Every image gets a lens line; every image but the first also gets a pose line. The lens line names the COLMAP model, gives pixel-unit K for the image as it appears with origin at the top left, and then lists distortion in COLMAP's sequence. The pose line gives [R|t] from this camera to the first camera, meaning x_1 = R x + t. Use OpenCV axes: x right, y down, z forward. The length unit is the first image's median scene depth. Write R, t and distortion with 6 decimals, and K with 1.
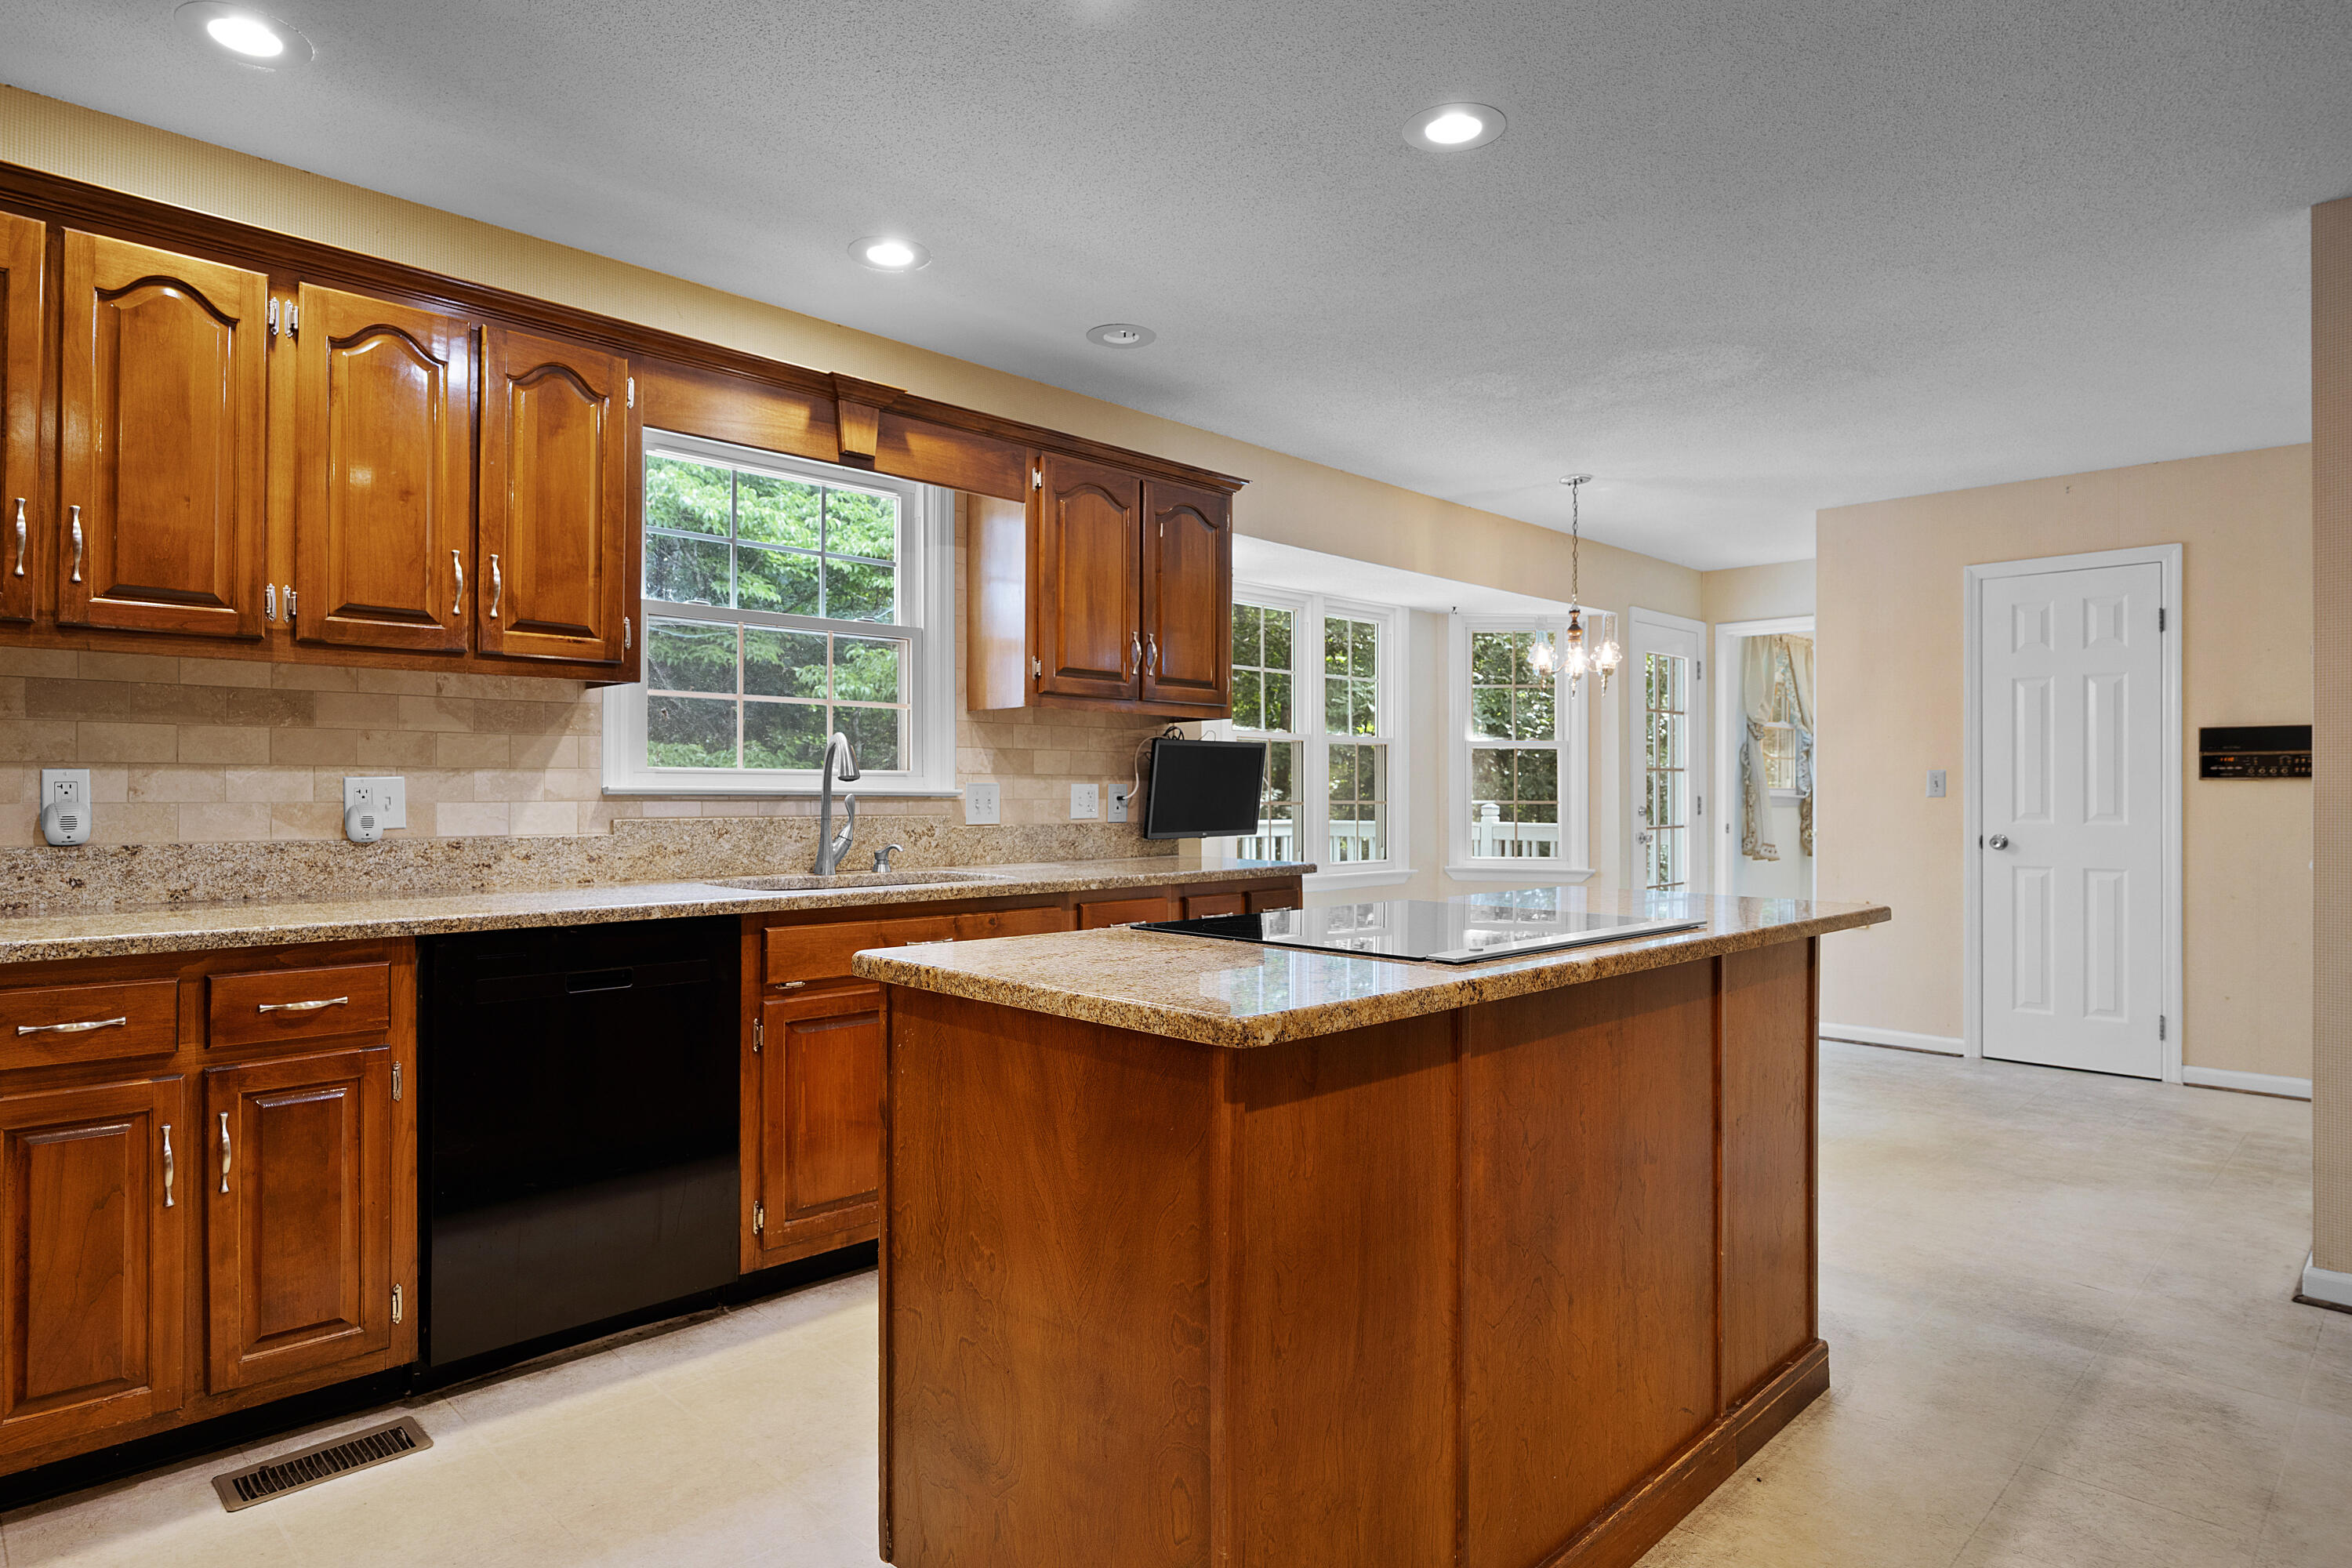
lens RADIAL K [[1278.6, 0, 1176.0], [0, 1278.6, 784.0], [0, 0, 1]] dist [0.003586, 0.000264]
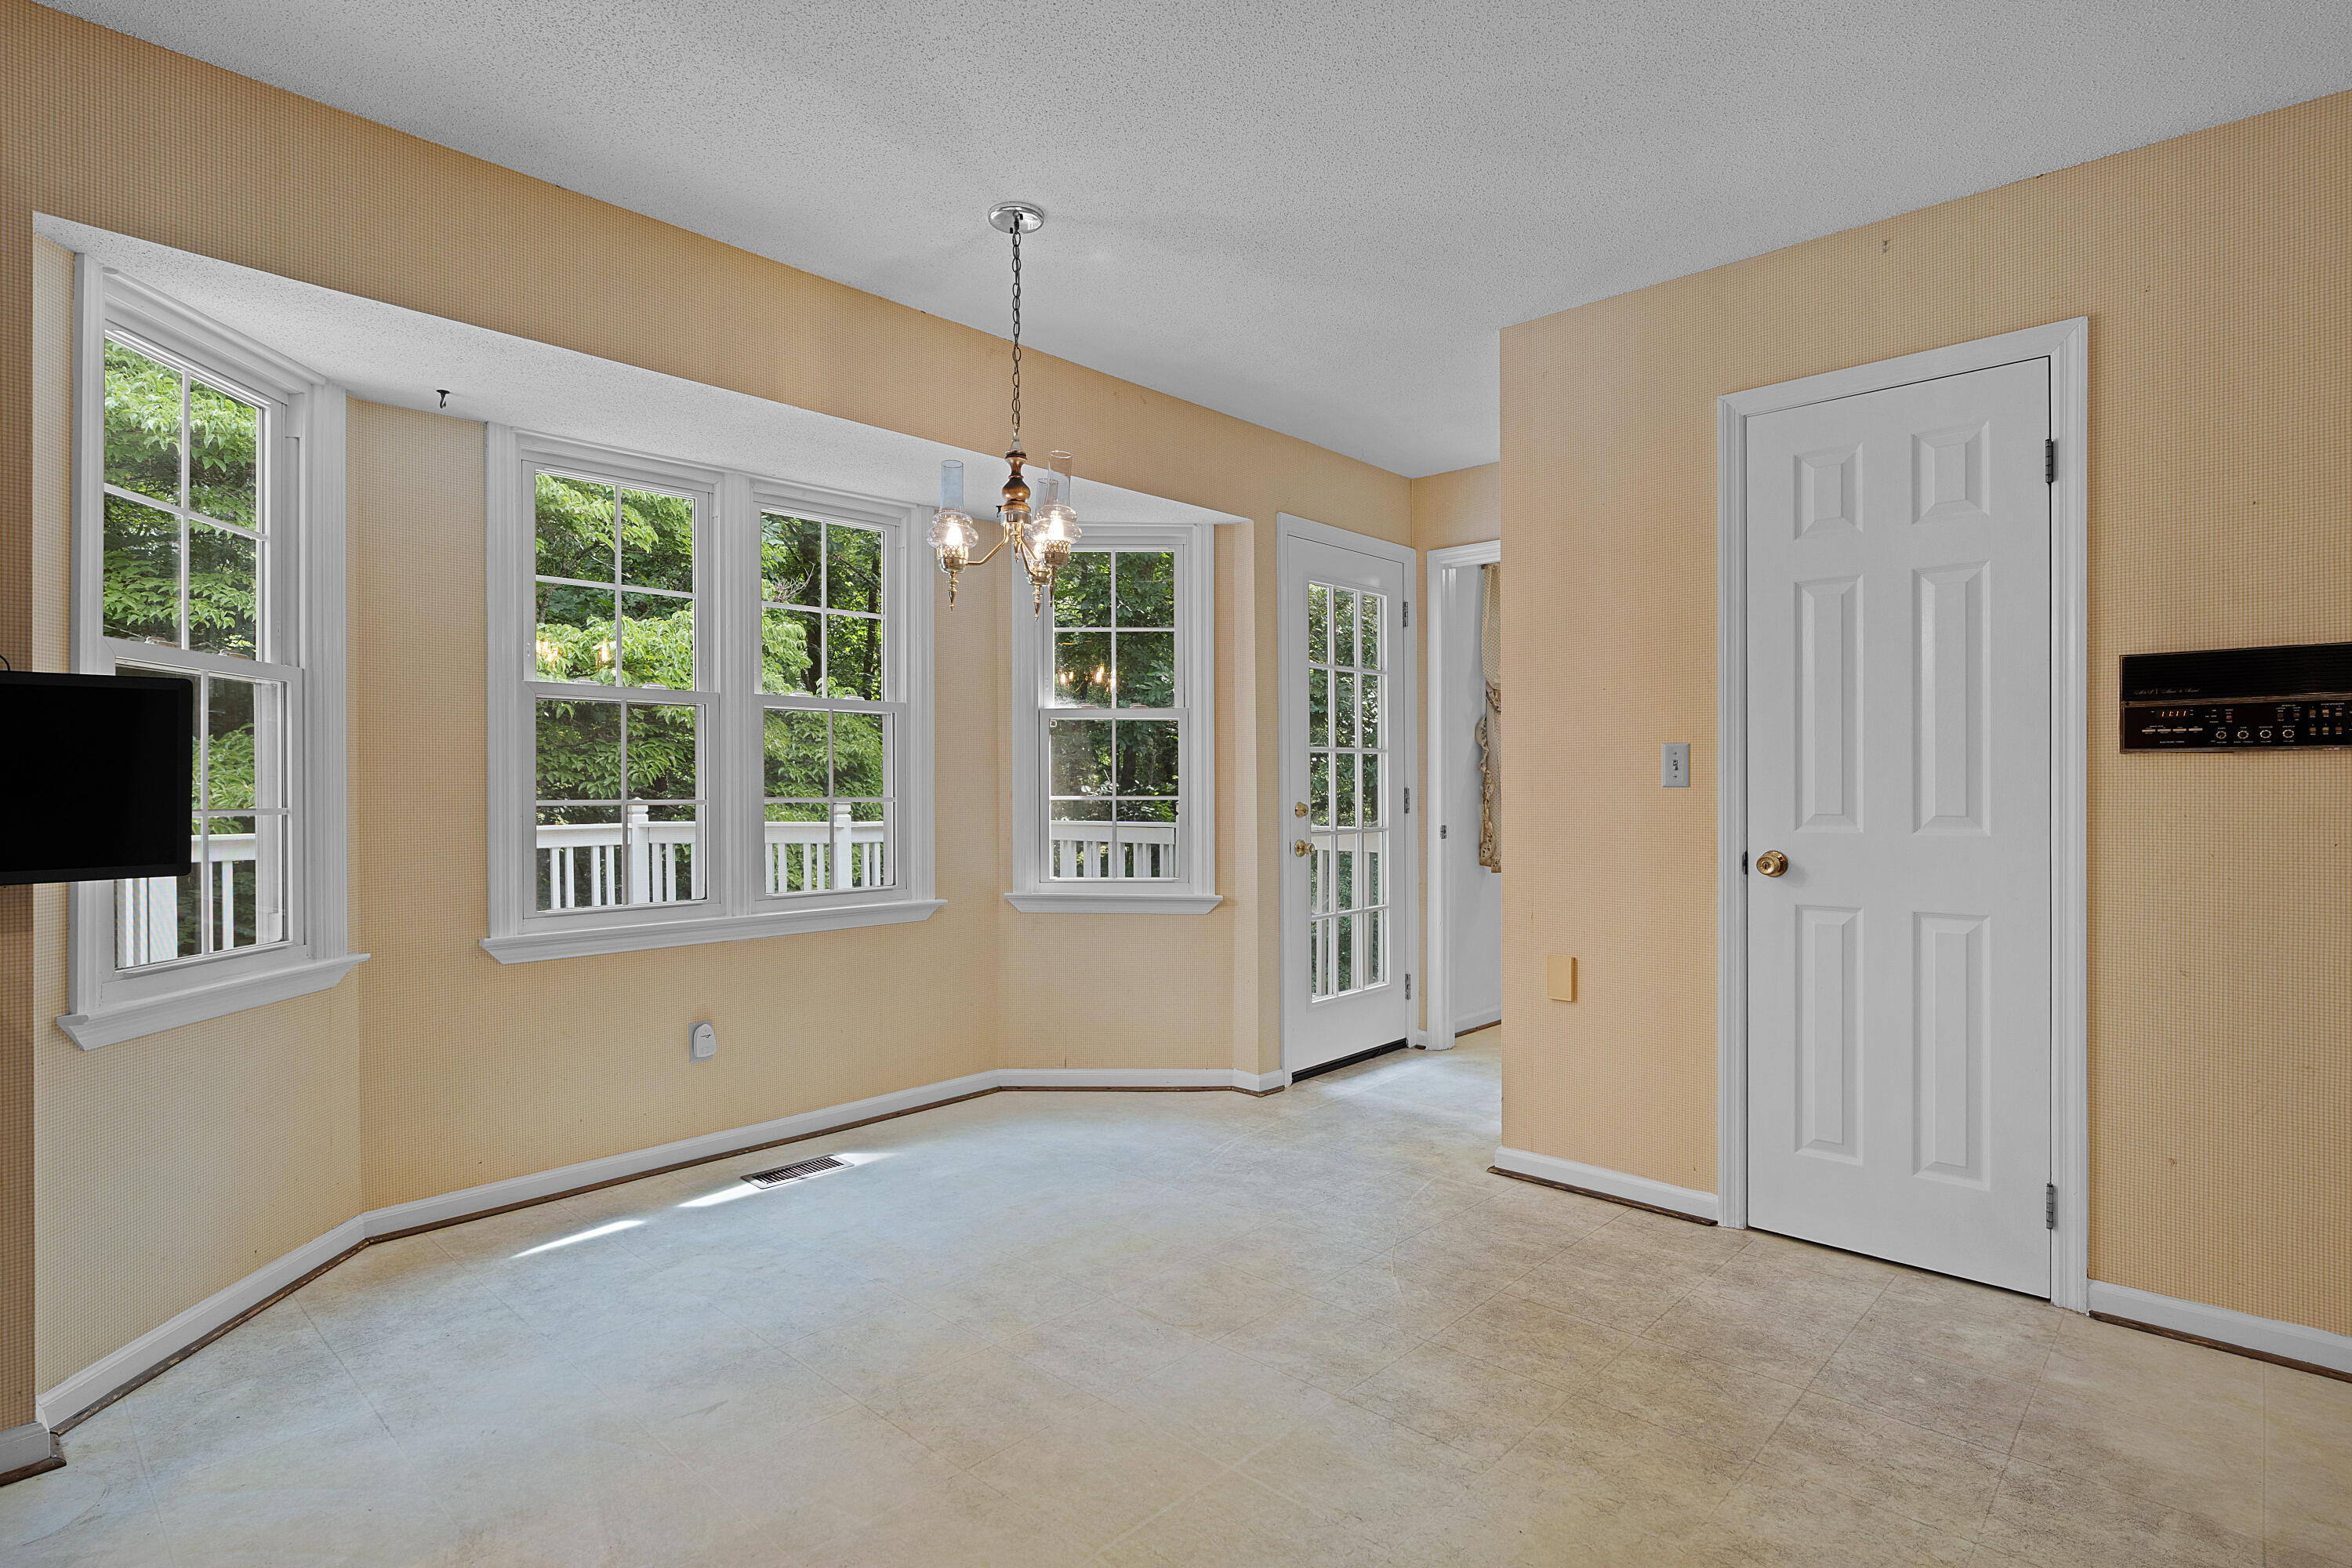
lens RADIAL K [[1137.2, 0, 1176.0], [0, 1137.2, 784.0], [0, 0, 1]] dist [-0.001578, -0.000150]
pose [[0.999606, -0.004335, 0.027716, 0.362483], [0.004190, 0.999977, 0.005289, 0.005149], [-0.027739, -0.005171, 0.999602, 0.498028]]
